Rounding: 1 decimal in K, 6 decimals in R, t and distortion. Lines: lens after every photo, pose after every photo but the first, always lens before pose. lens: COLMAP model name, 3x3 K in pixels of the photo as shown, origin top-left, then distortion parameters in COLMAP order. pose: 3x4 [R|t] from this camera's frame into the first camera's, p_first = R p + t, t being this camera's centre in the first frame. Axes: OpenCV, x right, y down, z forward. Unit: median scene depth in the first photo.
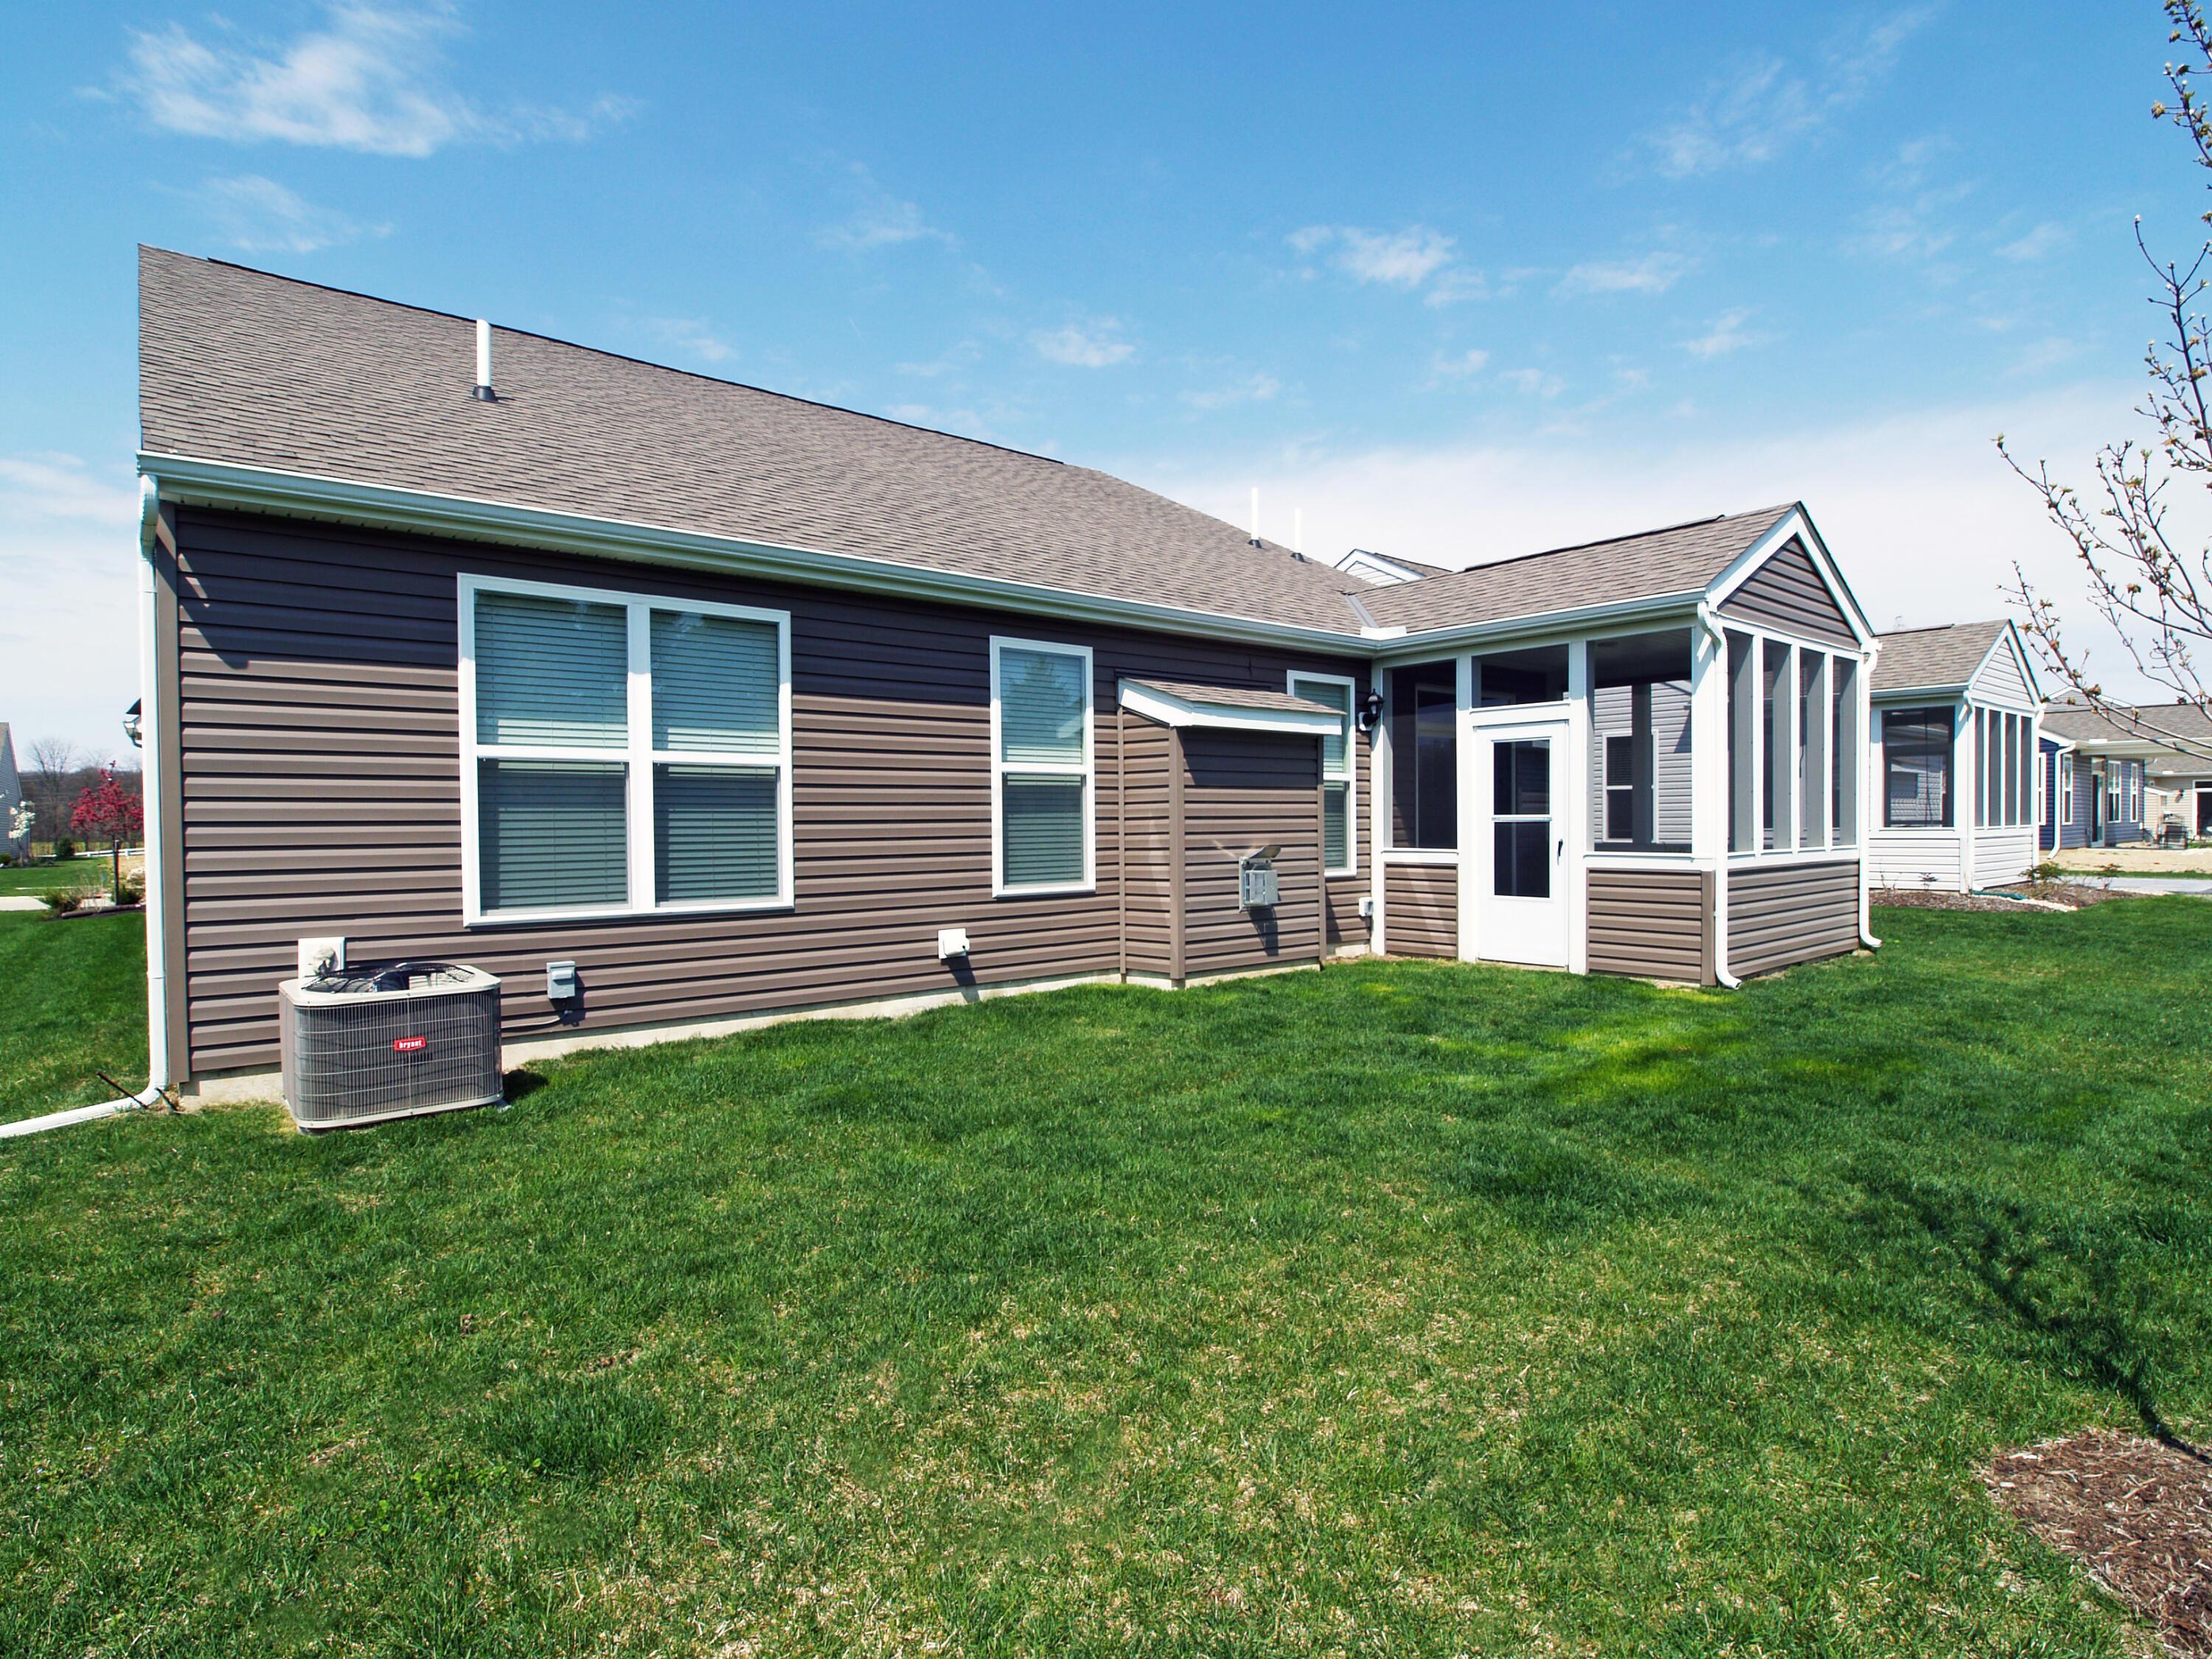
lens RADIAL K [[1153.0, 0, 1109.9], [0, 1153.0, 824.2], [0, 0, 1]] dist [-0.014892, -0.001939]
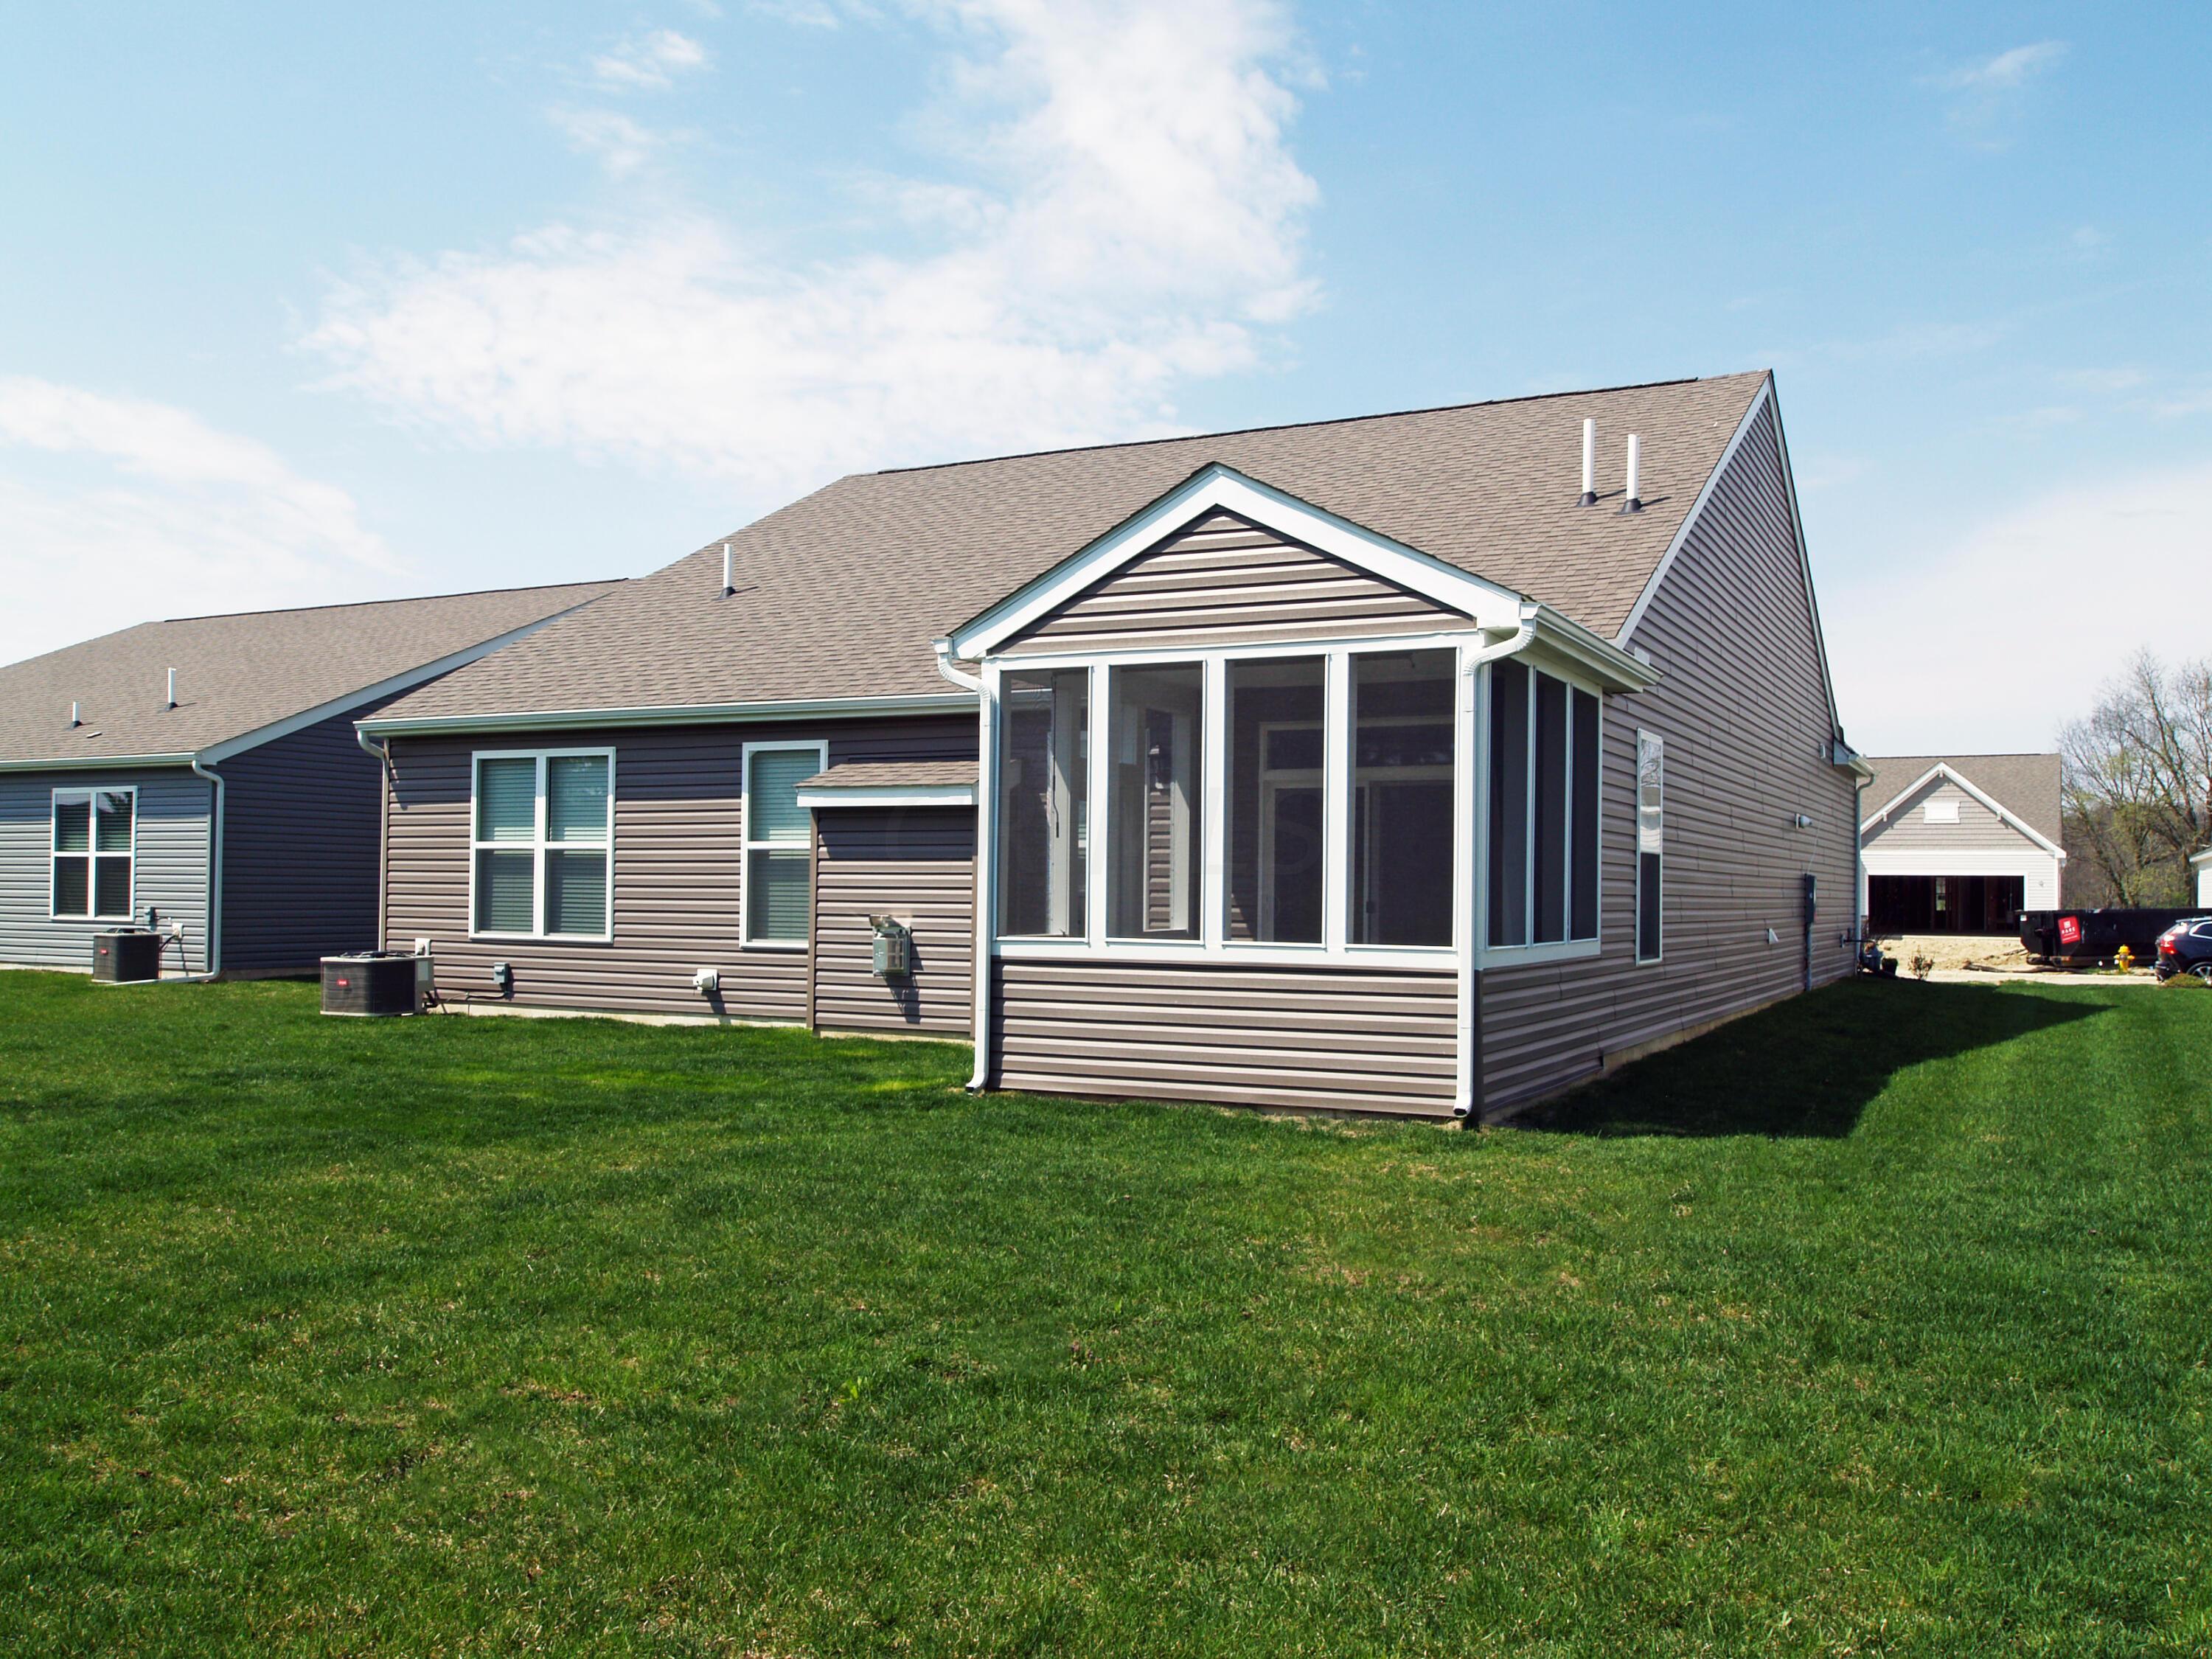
lens RADIAL K [[1888.9, 0, 1105.6], [0, 1888.9, 837.6], [0, 0, 1]] dist [-0.001092, 0.000712]
pose [[0.377601, -0.014495, -0.925855, 2.267074], [-0.015068, 0.999649, -0.021795, -0.021476], [0.925846, 0.022181, 0.377250, 0.665855]]
